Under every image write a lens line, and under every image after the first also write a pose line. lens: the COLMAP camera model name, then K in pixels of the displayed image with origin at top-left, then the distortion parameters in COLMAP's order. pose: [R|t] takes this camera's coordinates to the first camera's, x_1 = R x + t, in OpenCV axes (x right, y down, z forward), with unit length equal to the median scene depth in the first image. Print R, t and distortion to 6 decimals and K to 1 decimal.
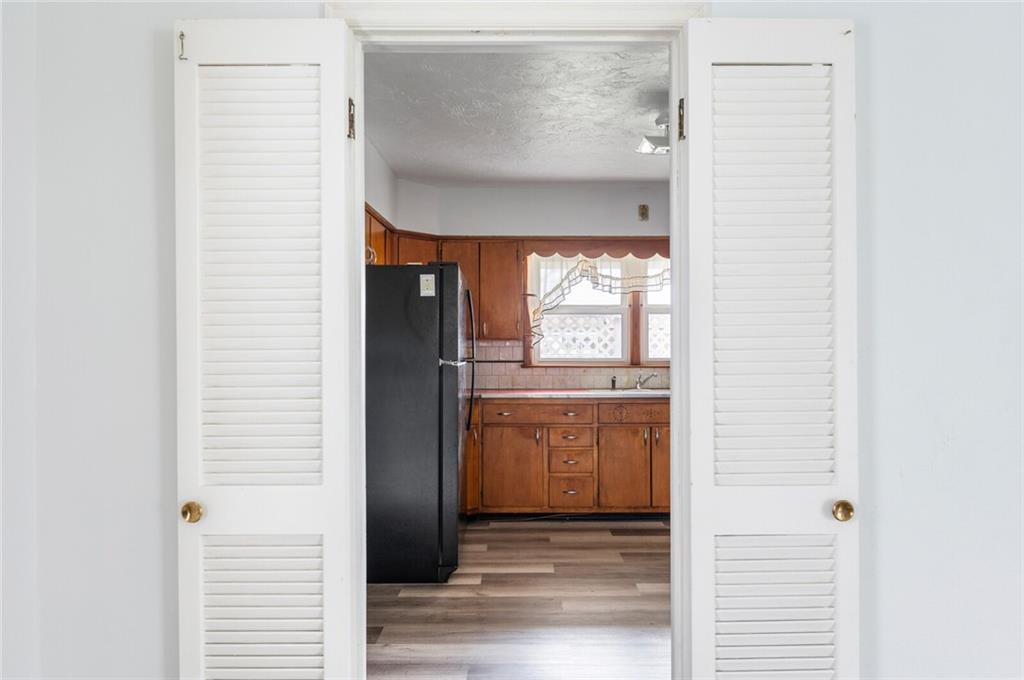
lens RADIAL K [[696.2, 0, 515.1], [0, 696.2, 341.9], [0, 0, 1]] dist [0.032283, 0.000558]
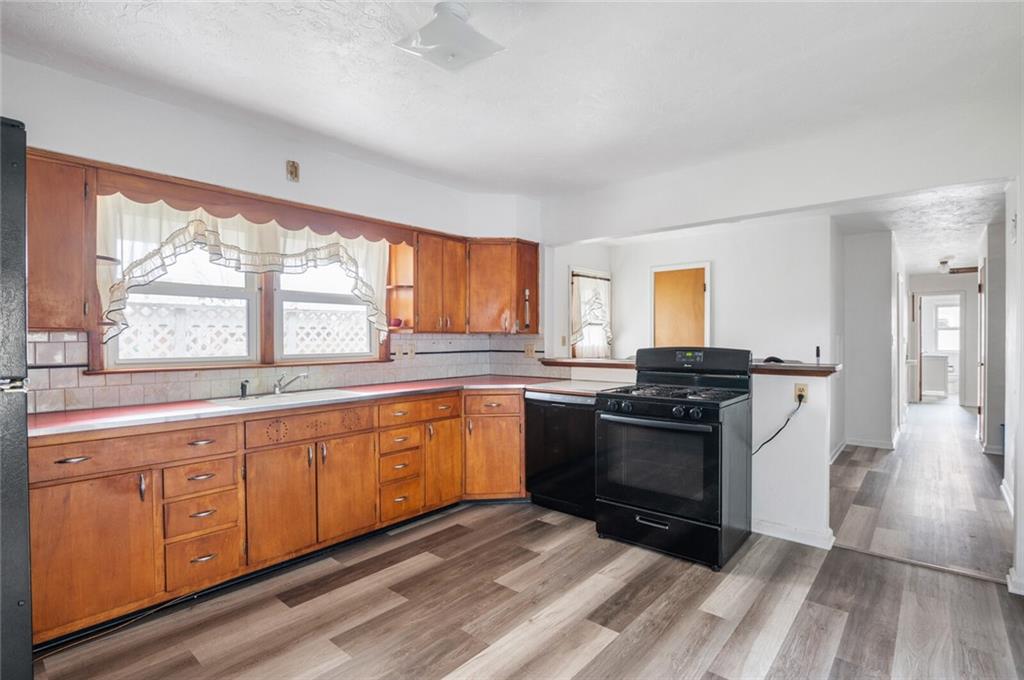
lens RADIAL K [[497.1, 0, 517.9], [0, 497.1, 342.5], [0, 0, 1]] dist [-0.018111, -0.000310]
pose [[0.645021, -0.006886, 0.764134, -0.084439], [-0.000378, 0.999956, 0.009331, 0.003533], [-0.764165, -0.006307, 0.644990, 0.463707]]
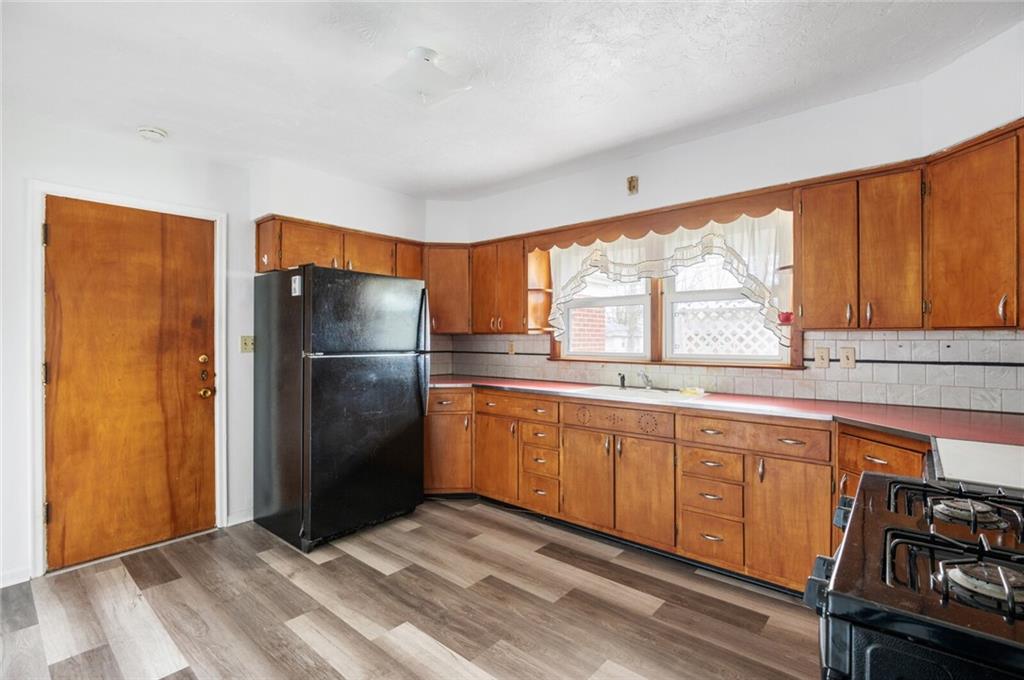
lens RADIAL K [[467.8, 0, 512.5], [0, 467.8, 336.7], [0, 0, 1]] dist [-0.003582, -0.001293]
pose [[0.757584, -0.001919, -0.652735, 0.469889], [0.002293, 0.999997, -0.000278, 0.001898], [0.652734, -0.001286, 0.757586, 0.486081]]
